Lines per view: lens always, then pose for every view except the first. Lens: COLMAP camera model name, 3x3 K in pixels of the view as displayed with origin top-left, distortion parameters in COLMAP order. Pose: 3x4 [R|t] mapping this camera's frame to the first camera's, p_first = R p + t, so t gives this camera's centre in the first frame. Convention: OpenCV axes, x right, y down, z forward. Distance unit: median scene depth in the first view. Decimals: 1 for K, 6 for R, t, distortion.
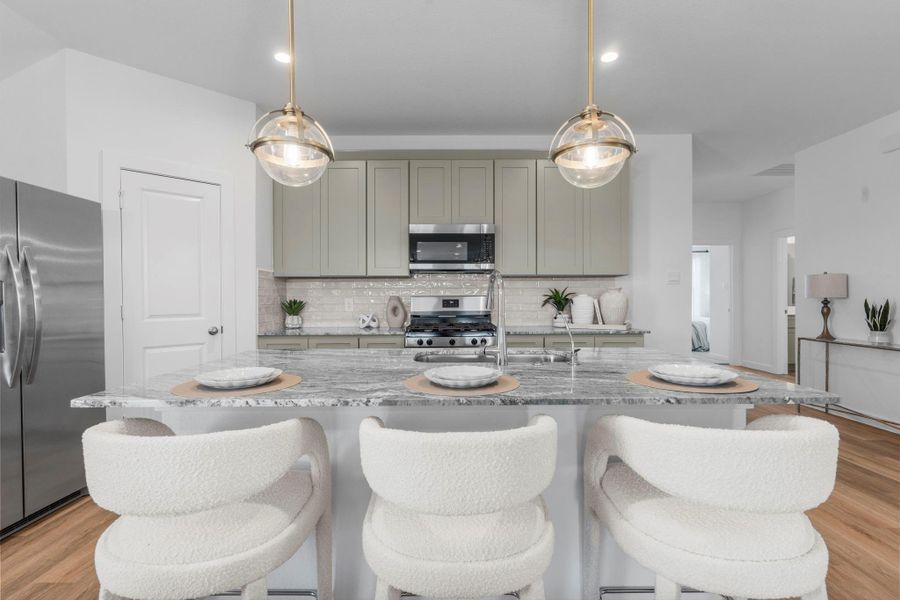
lens RADIAL K [[409.1, 0, 454.9], [0, 409.1, 300.5], [0, 0, 1]] dist [0.001465, 0.000142]
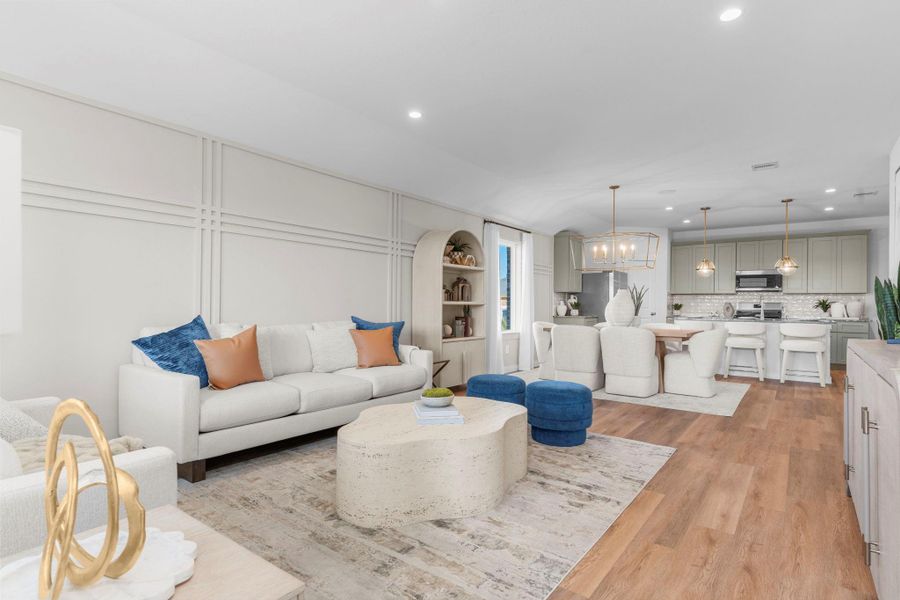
lens RADIAL K [[464.6, 0, 450.0], [0, 464.6, 300.0], [0, 0, 1]] dist [0.004733, 0.000558]
pose [[0.787983, 0.008360, -0.615640, 0.220871], [-0.019123, 0.999758, -0.010900, 0.033239], [0.615400, 0.020362, 0.787952, -1.932217]]
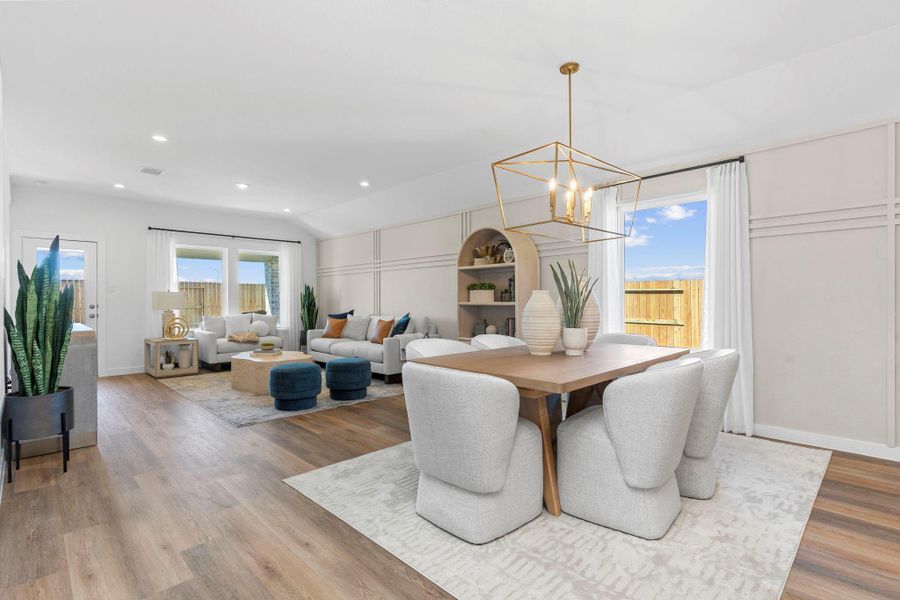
lens RADIAL K [[436.6, 0, 450.0], [0, 436.6, 300.0], [0, 0, 1]] dist [0.002531, 0.000402]
pose [[-0.730332, 0.008431, -0.683040, 0.349952], [0.004389, 0.999961, 0.007649, 0.003333], [0.683078, 0.002588, -0.730341, 0.219057]]
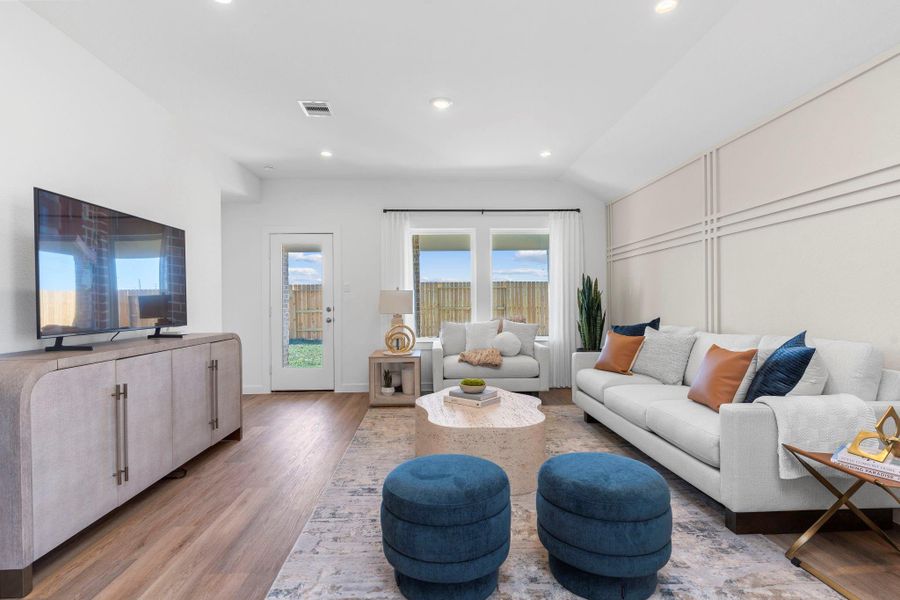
lens RADIAL K [[445.3, 0, 447.5], [0, 445.3, 304.1], [0, 0, 1]] dist [0.002958, 0.000168]
pose [[-0.999685, 0.015724, -0.019580, -0.175088], [0.015551, 0.999839, 0.008958, 0.011838], [0.019717, 0.008651, -0.999768, -0.509382]]
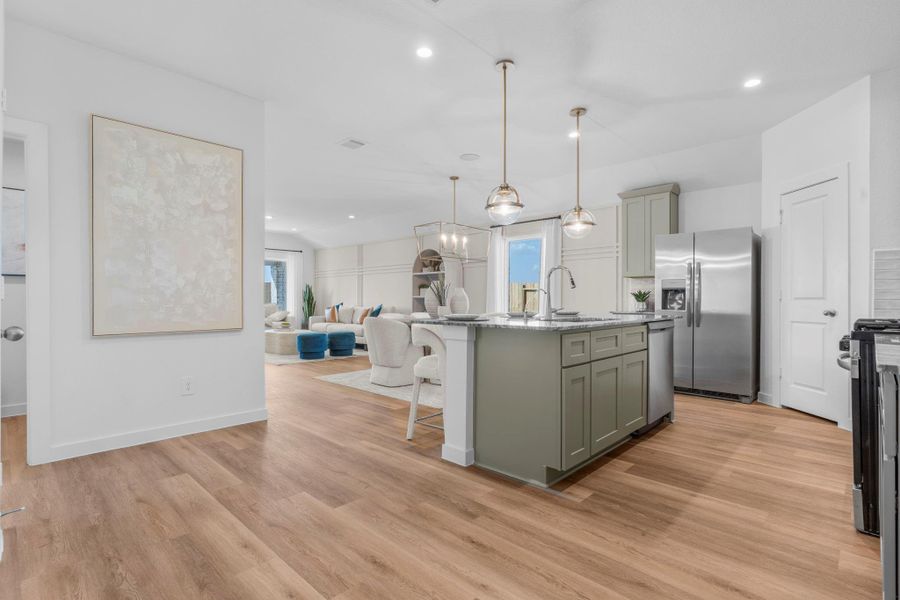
lens RADIAL K [[436.6, 0, 450.0], [0, 436.6, 300.0], [0, 0, 1]] dist [0.002531, 0.000402]
pose [[-0.706762, 0.004606, -0.707436, 0.788343], [-0.001322, 0.999968, 0.007831, 0.024658], [0.707450, 0.006470, -0.706734, 0.899437]]
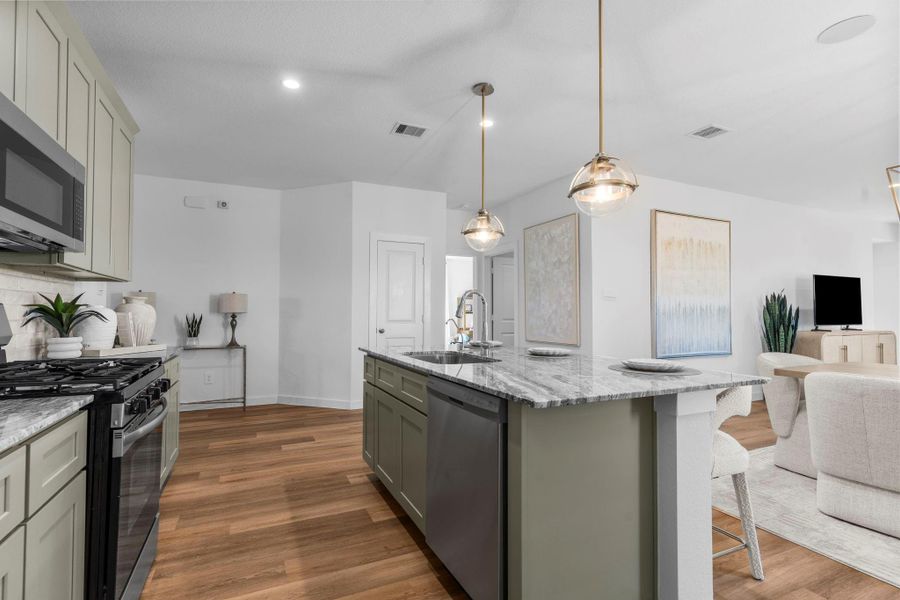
lens RADIAL K [[423.1, 0, 446.0], [0, 423.1, 301.1], [0, 0, 1]] dist [0.003381, 0.000767]
pose [[-0.402096, 0.031711, 0.915048, -0.547967], [0.005725, 0.999468, -0.032121, 0.003857], [-0.915580, -0.007676, -0.402063, 0.758634]]
